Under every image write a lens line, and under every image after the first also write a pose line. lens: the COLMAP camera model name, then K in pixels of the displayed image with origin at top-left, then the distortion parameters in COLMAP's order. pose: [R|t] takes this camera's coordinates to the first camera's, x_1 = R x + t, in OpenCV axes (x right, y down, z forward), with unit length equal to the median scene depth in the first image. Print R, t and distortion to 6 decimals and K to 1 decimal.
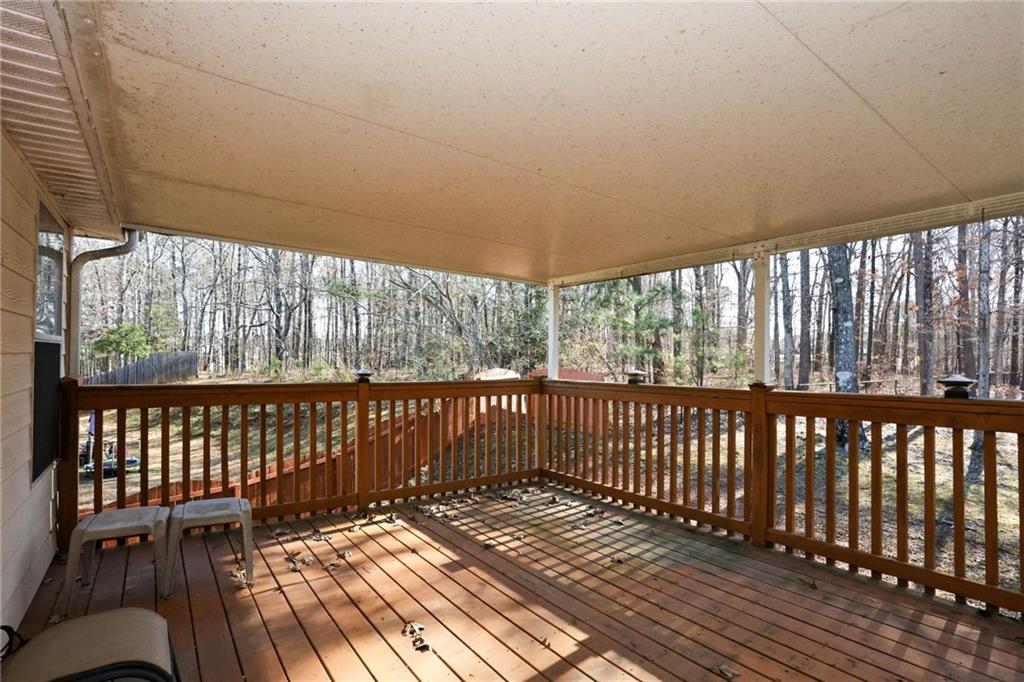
lens RADIAL K [[481.4, 0, 512.0], [0, 481.4, 341.0], [0, 0, 1]] dist [0.000410, 0.000186]
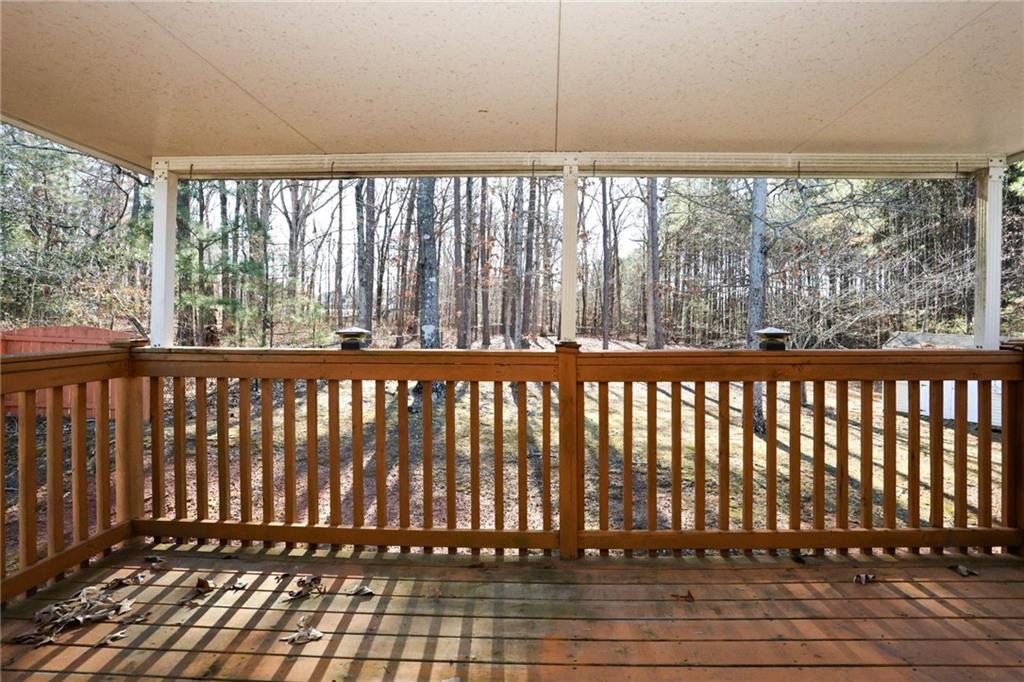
lens RADIAL K [[511.5, 0, 526.2], [0, 511.5, 301.4], [0, 0, 1]] dist [-0.058522, 0.021773]
pose [[0.628784, 0.022632, 0.777250, -0.114278], [-0.033710, 0.999430, -0.001831, 0.022548], [-0.776849, -0.025049, 0.629189, 0.436347]]
